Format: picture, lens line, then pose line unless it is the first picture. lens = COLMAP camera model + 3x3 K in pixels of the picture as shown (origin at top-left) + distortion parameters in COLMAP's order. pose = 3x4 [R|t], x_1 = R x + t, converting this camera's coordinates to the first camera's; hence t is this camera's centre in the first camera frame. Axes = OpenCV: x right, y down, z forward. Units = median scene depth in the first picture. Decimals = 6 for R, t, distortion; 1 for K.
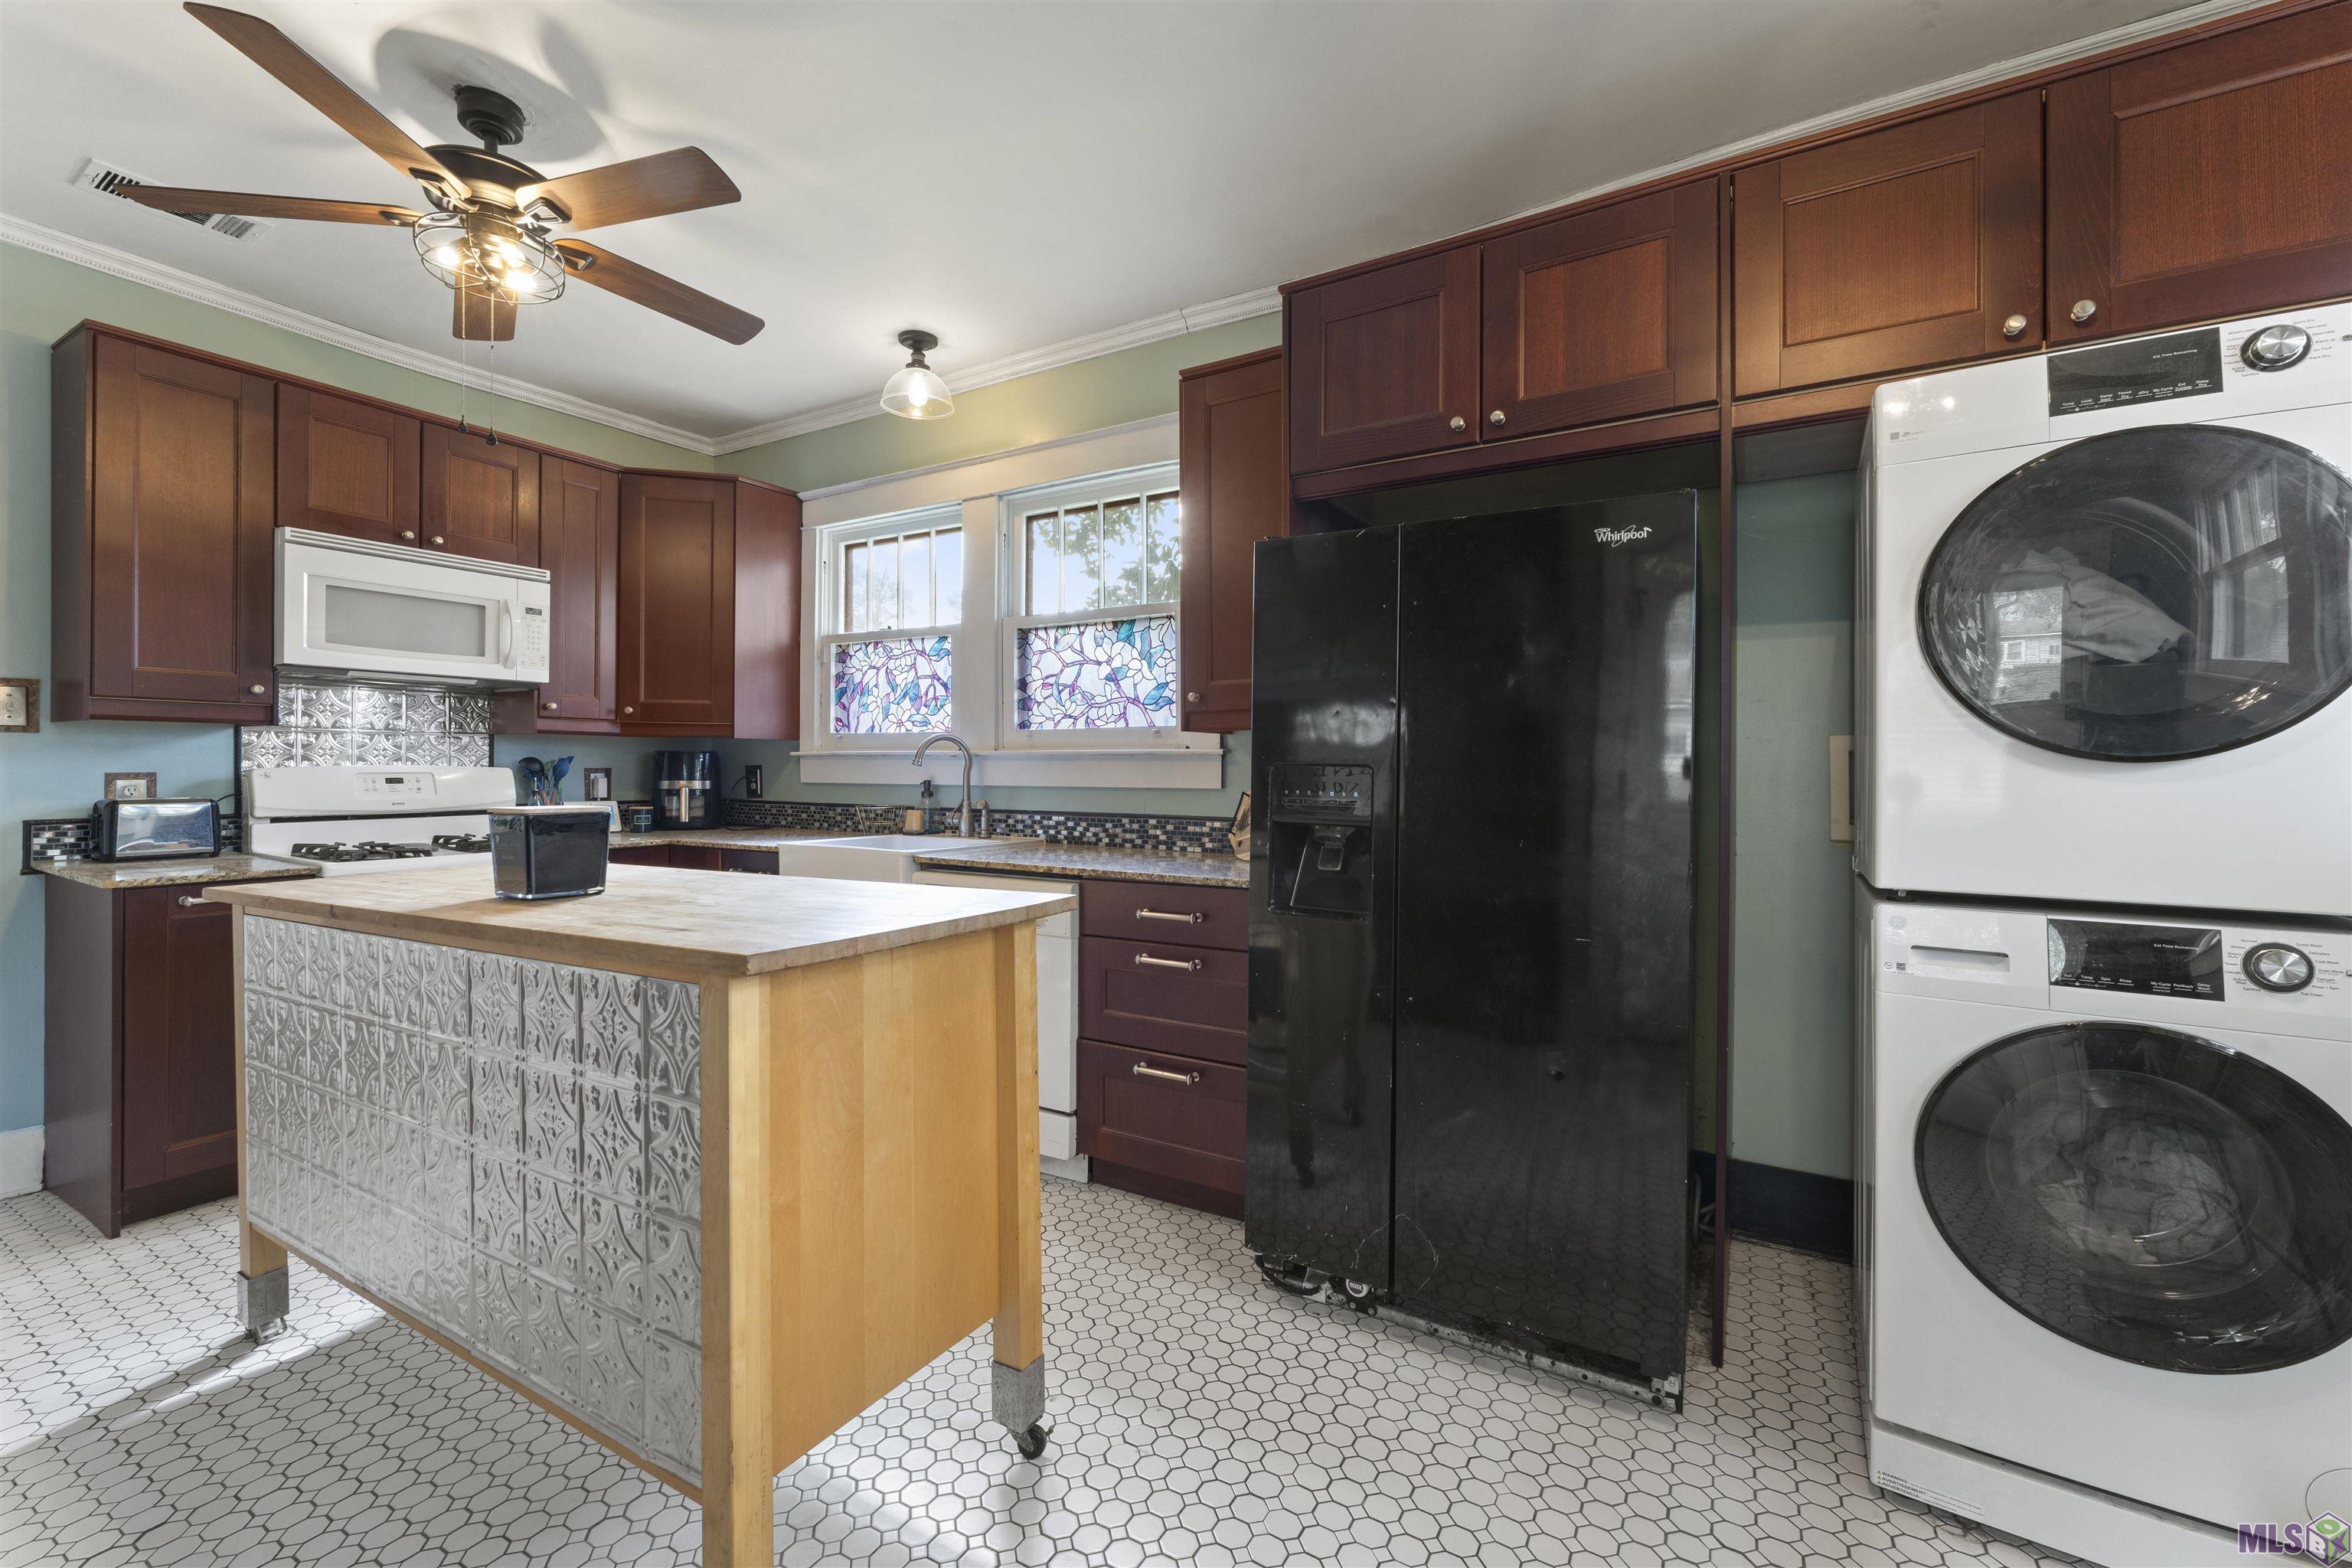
lens RADIAL K [[942.2, 0, 1180.2], [0, 942.2, 768.5], [0, 0, 1]] dist [-0.007935, -0.000095]
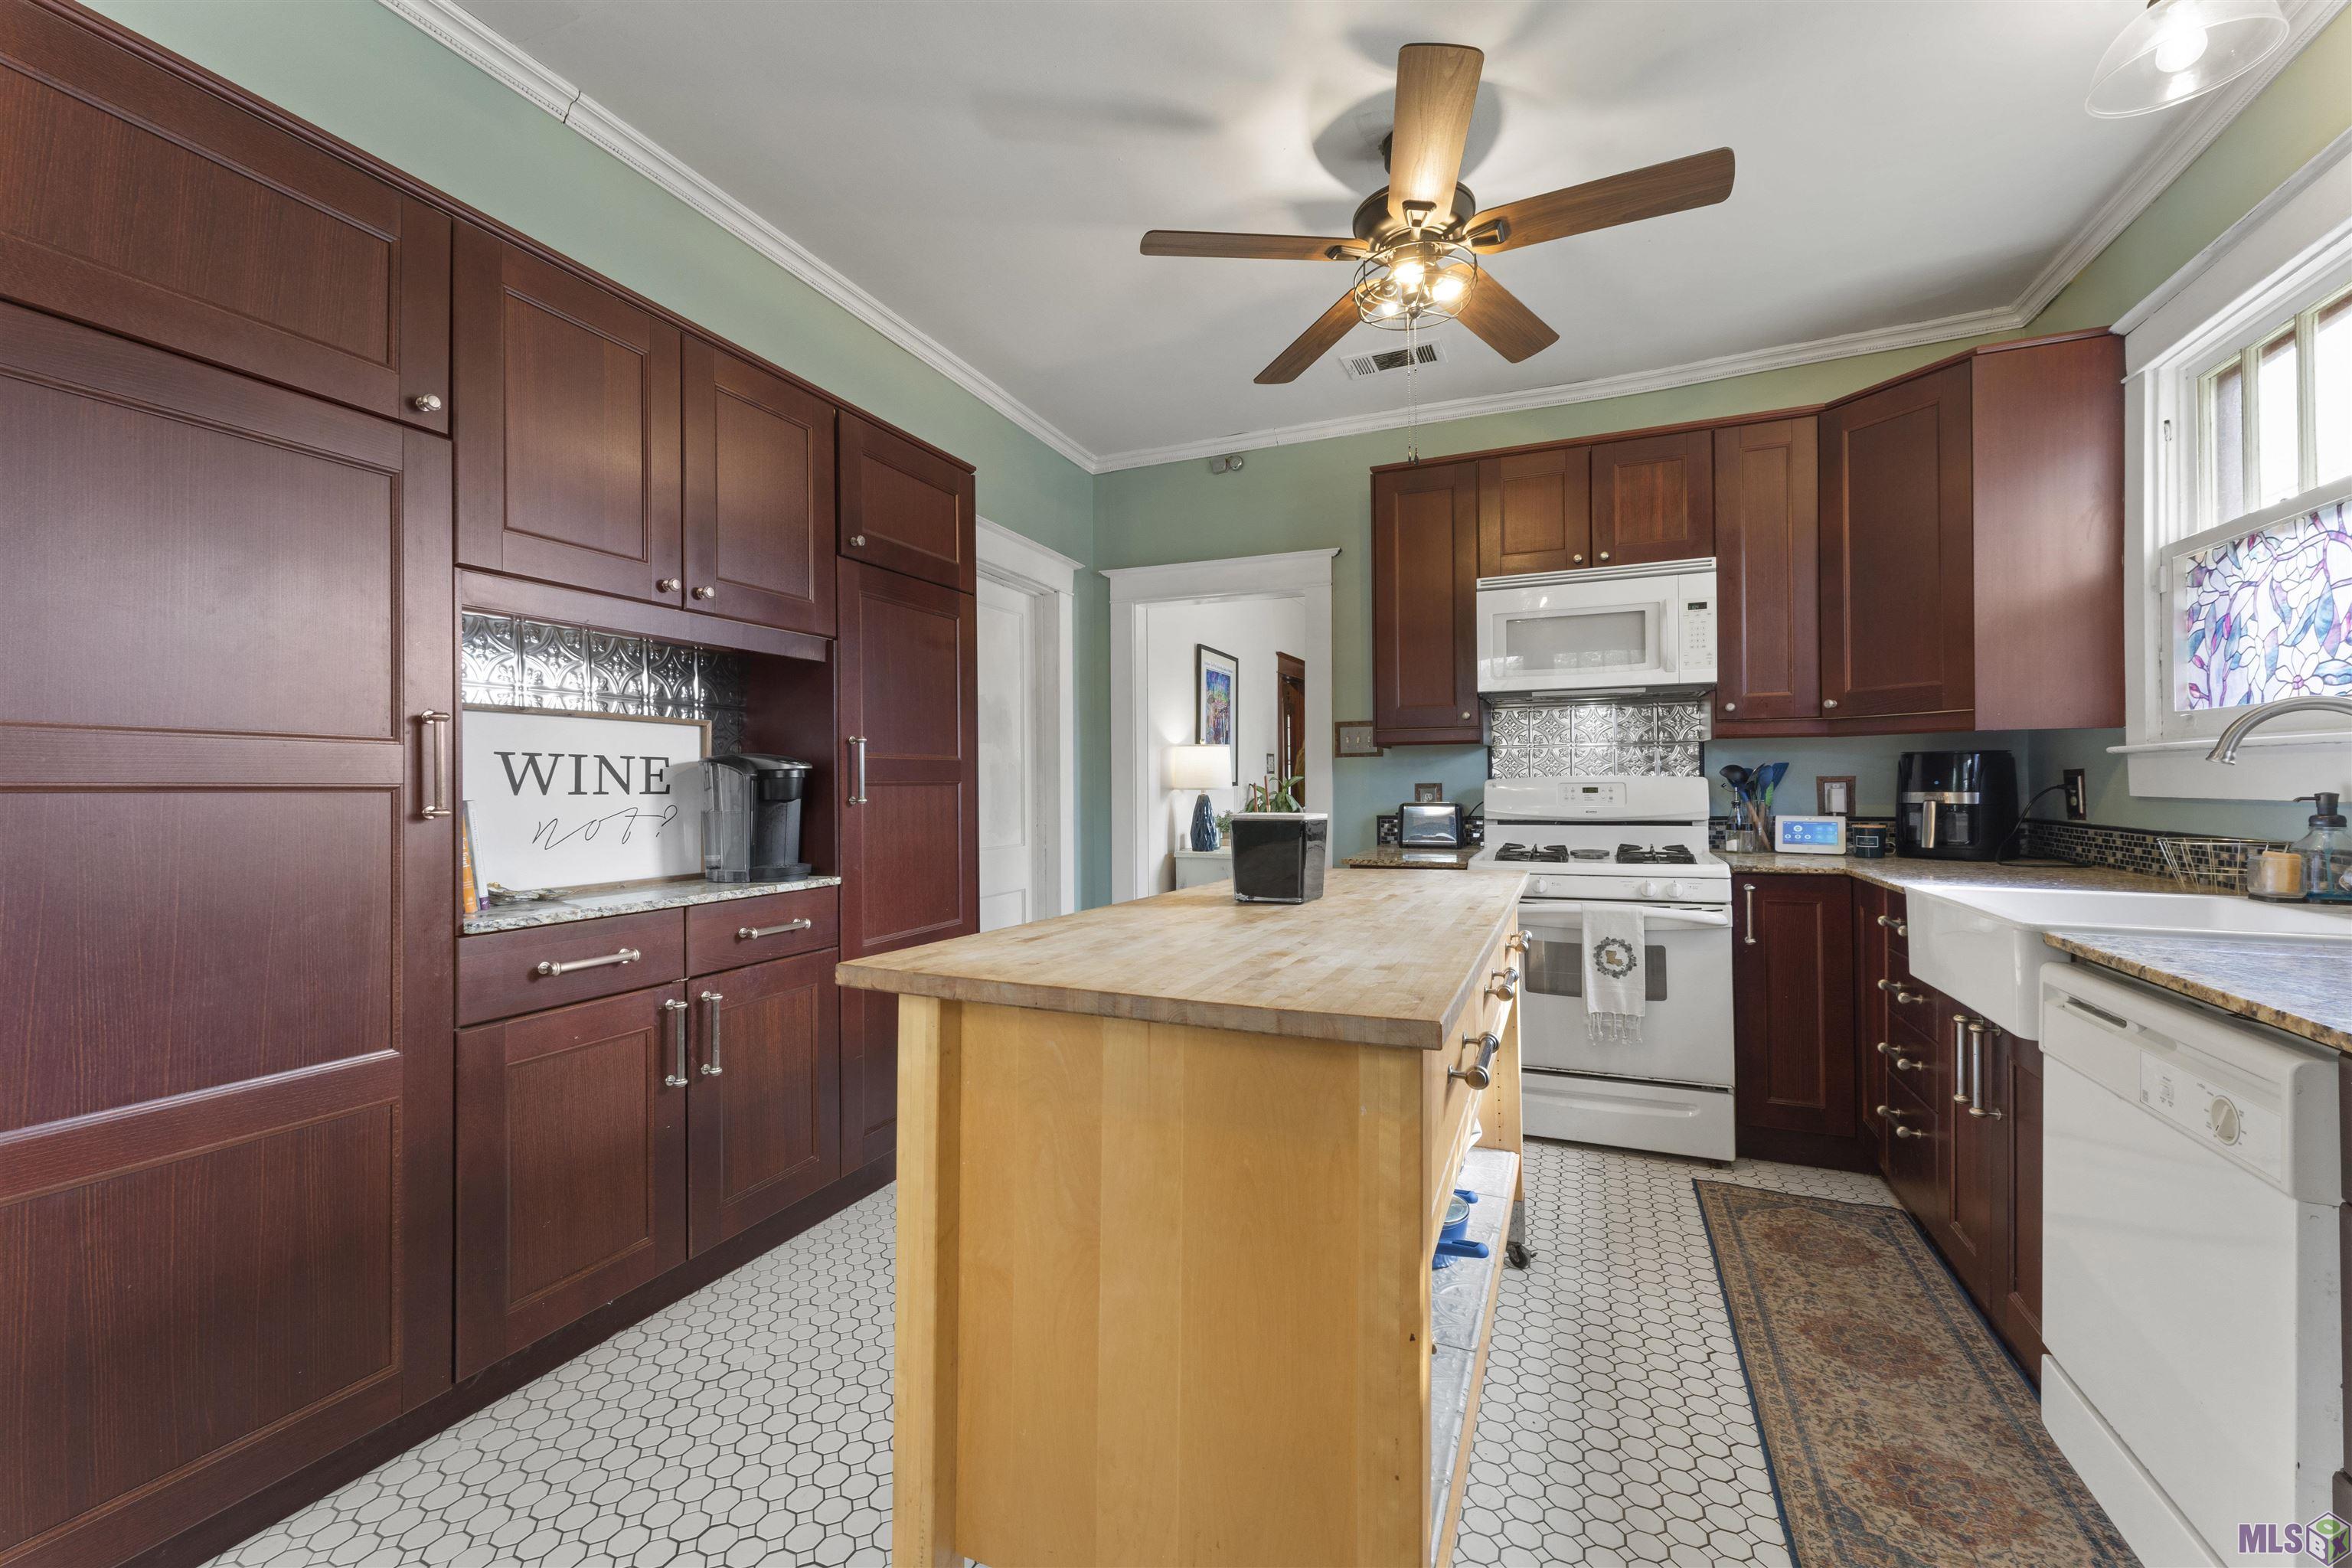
lens RADIAL K [[952.7, 0, 1168.3], [0, 952.7, 779.1], [0, 0, 1]] dist [0.000360, 0.000324]
pose [[0.109617, -0.008286, -0.993939, 0.173672], [0.007361, 0.999945, -0.007524, 0.004873], [0.993947, -0.006491, 0.109672, 0.377333]]
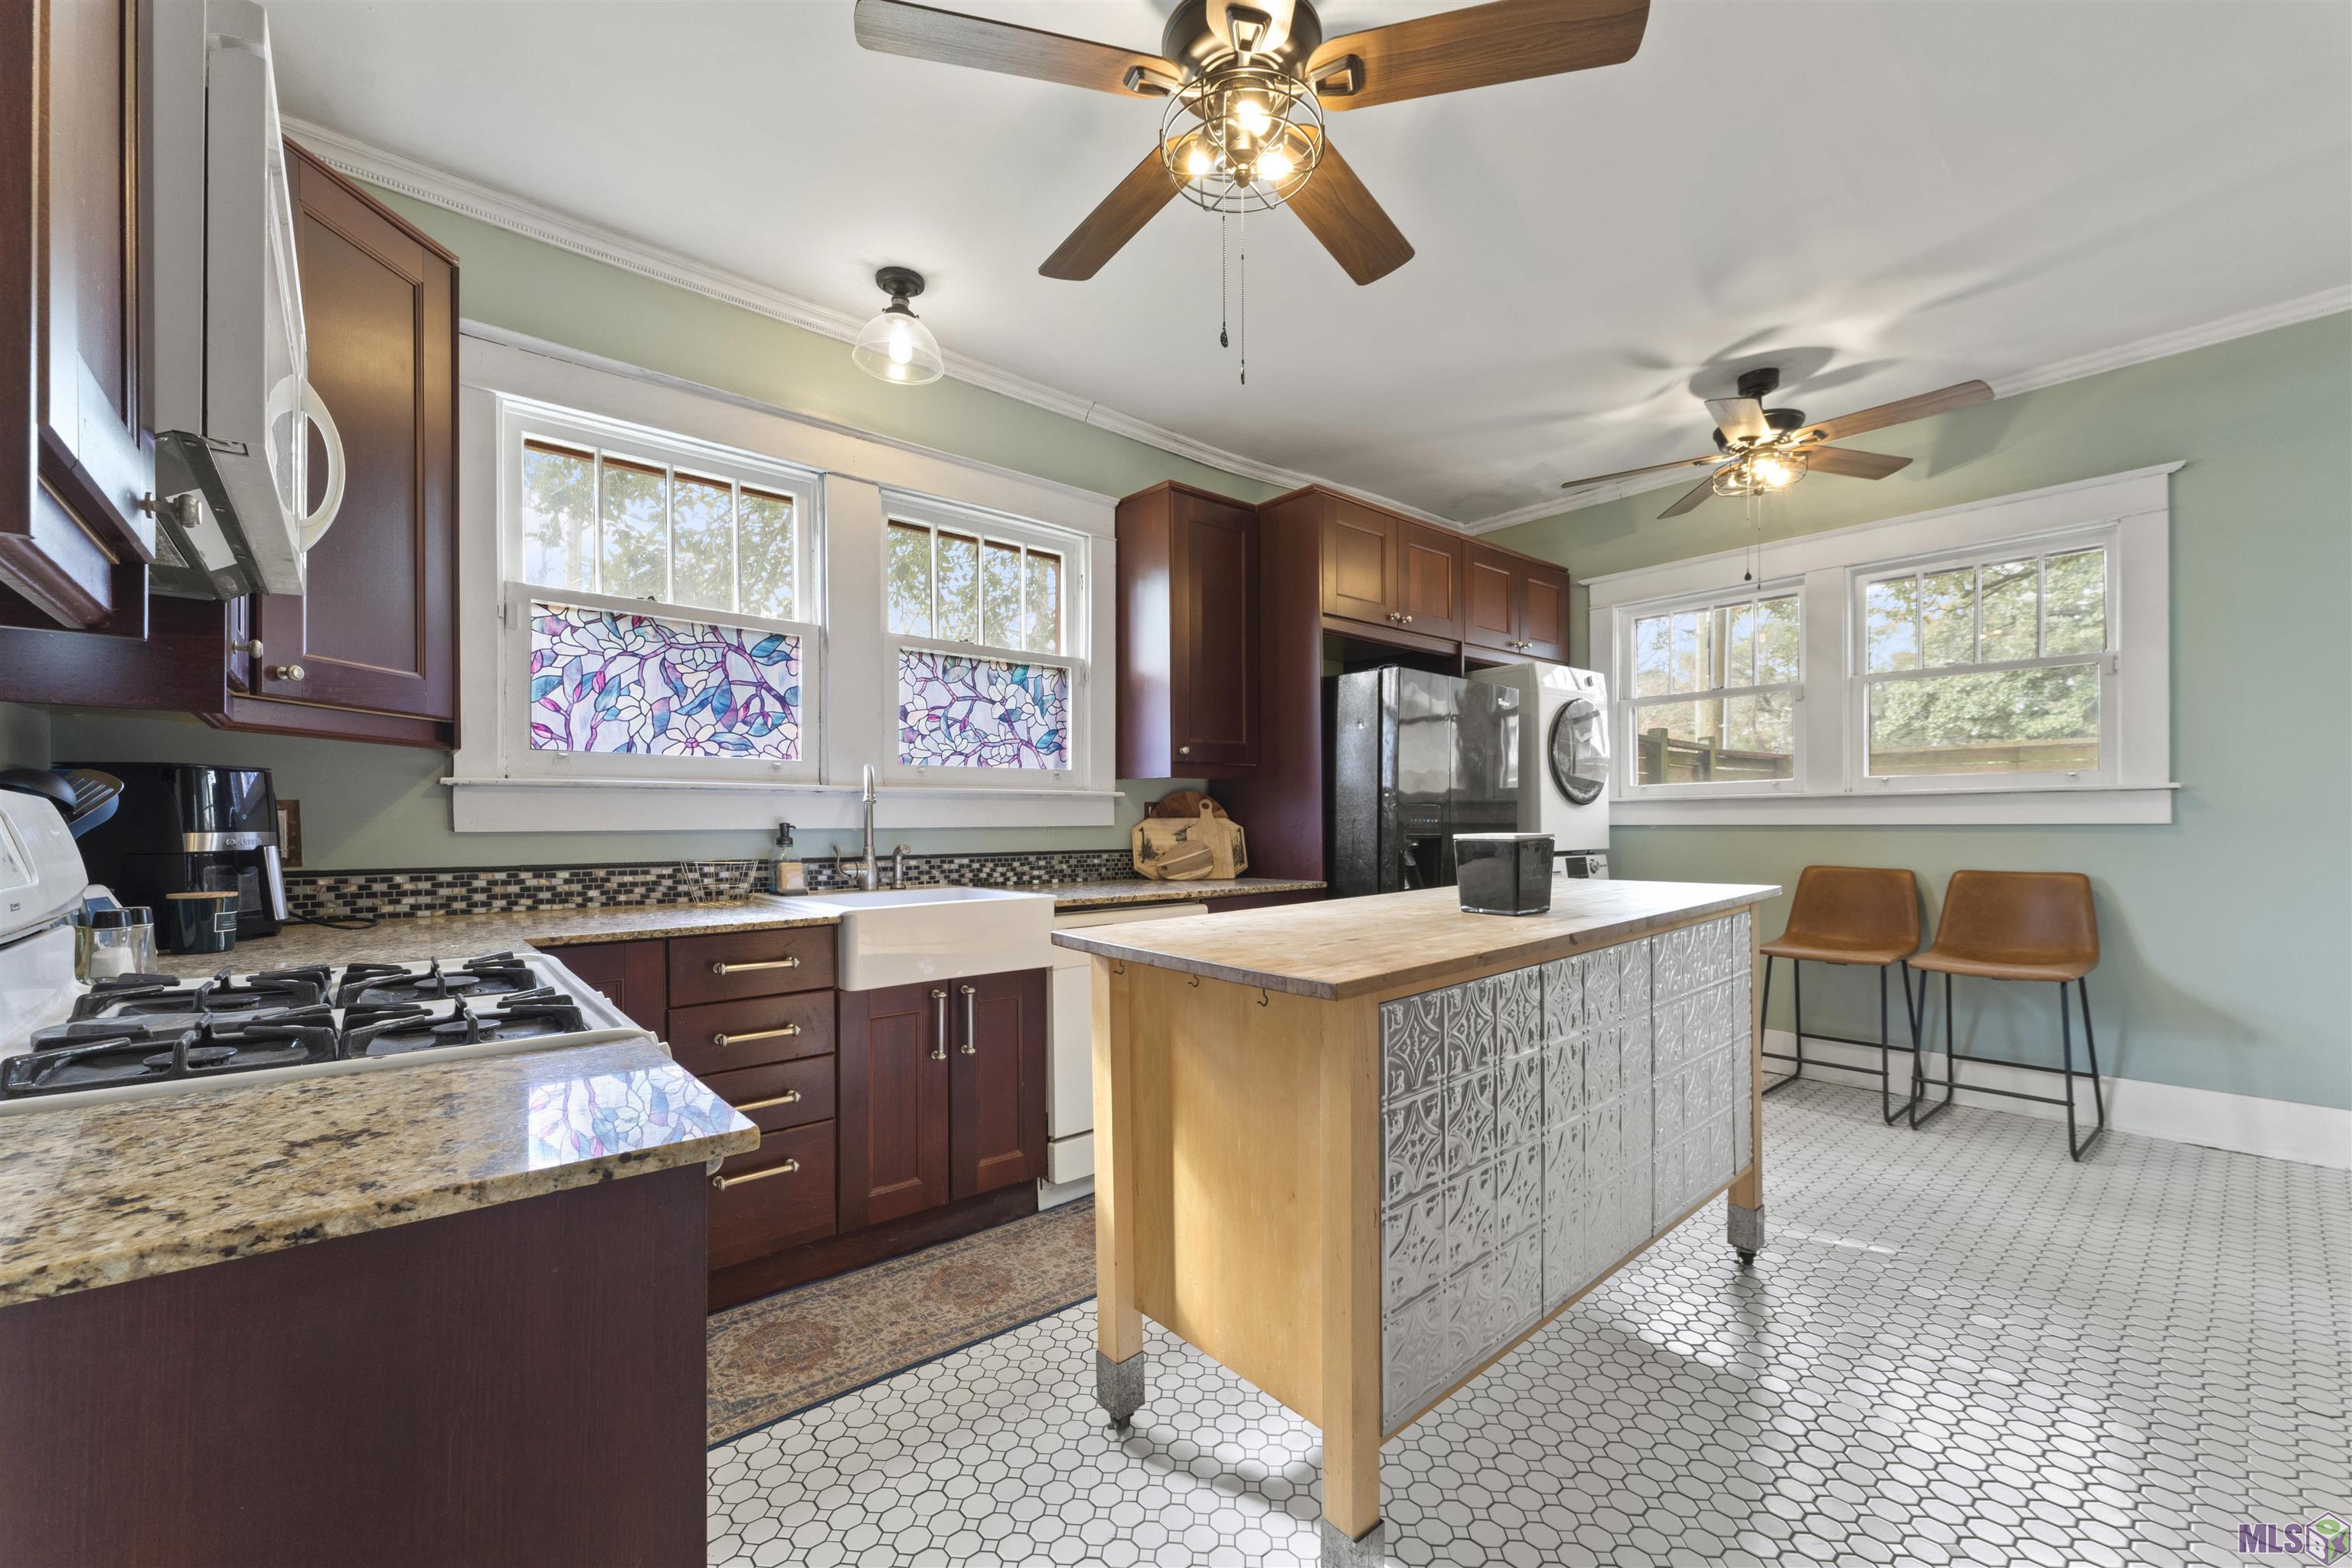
lens RADIAL K [[929.2, 0, 1172.2], [0, 929.2, 809.2], [0, 0, 1]] dist [0.000293, 0.000071]
pose [[0.330277, -0.005172, 0.943870, -0.950399], [-0.008539, 0.999928, 0.008467, -0.008866], [-0.943845, -0.010856, 0.330209, 0.499001]]
